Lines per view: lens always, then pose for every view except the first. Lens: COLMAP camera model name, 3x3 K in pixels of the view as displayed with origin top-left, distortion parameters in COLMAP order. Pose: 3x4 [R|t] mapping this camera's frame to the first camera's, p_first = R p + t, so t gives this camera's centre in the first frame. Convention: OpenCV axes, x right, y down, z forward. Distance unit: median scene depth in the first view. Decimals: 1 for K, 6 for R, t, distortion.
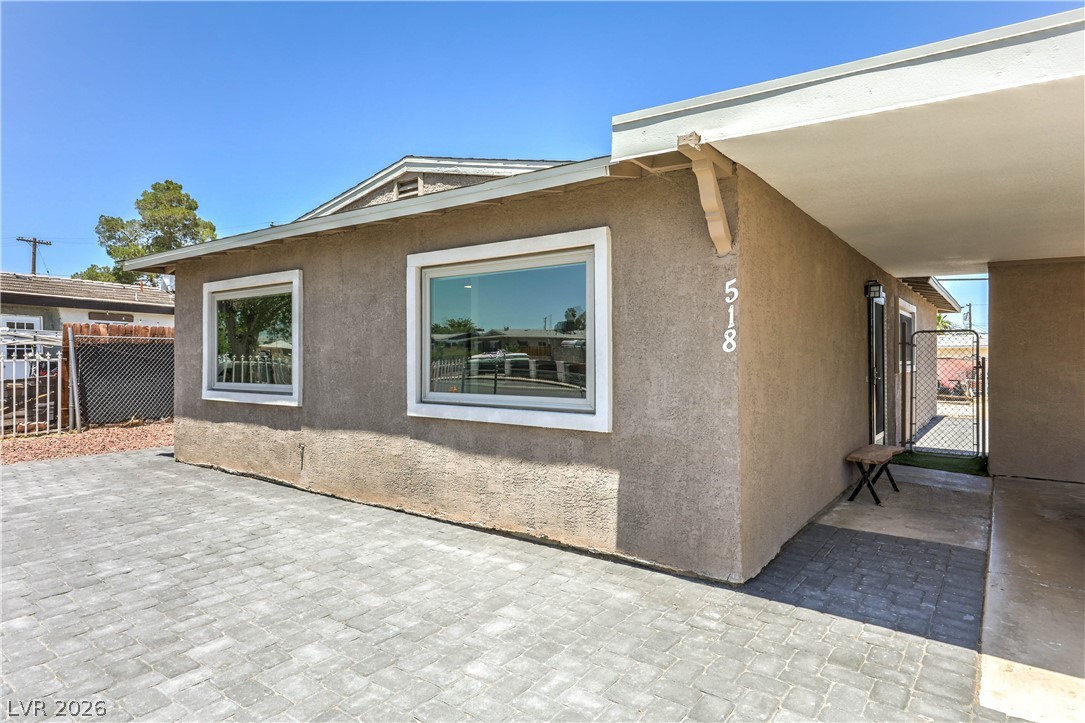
lens RADIAL K [[621.4, 0, 577.4], [0, 621.4, 351.6], [0, 0, 1]] dist [0.016080, -0.001725]
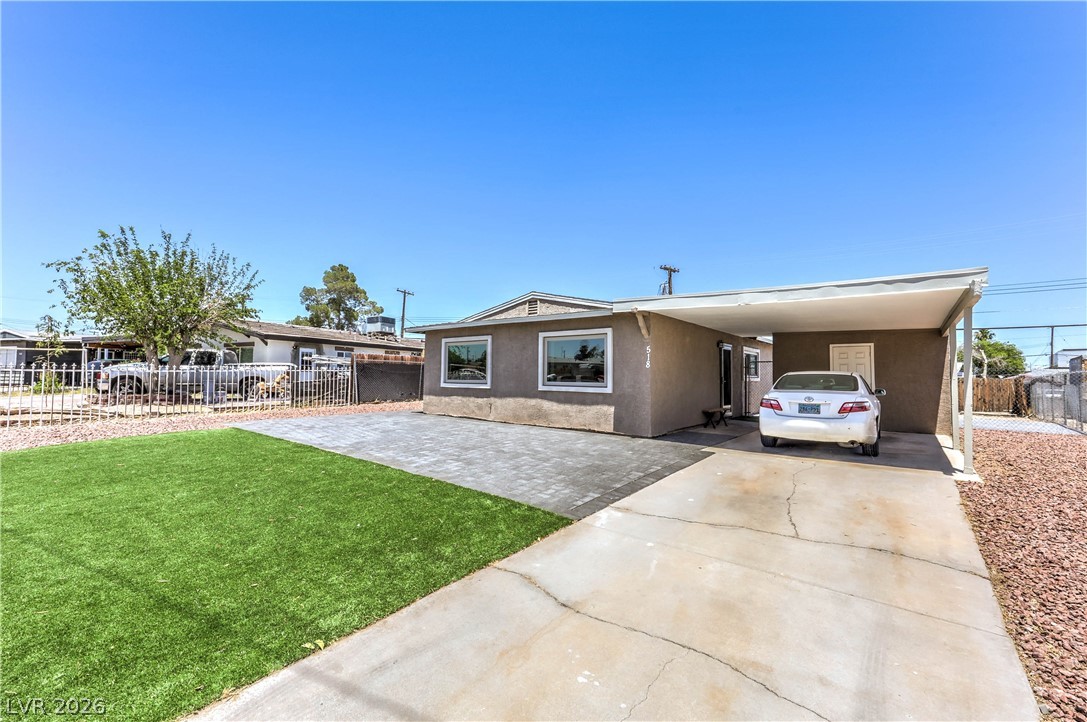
lens RADIAL K [[454.2, 0, 581.9], [0, 454.2, 359.1], [0, 0, 1]] dist [0.001995, 0.000950]
pose [[0.999923, 0.011046, -0.005686, -0.066521], [-0.011215, 0.999470, -0.030560, 0.022381], [0.005345, 0.030622, 0.999517, -0.989826]]
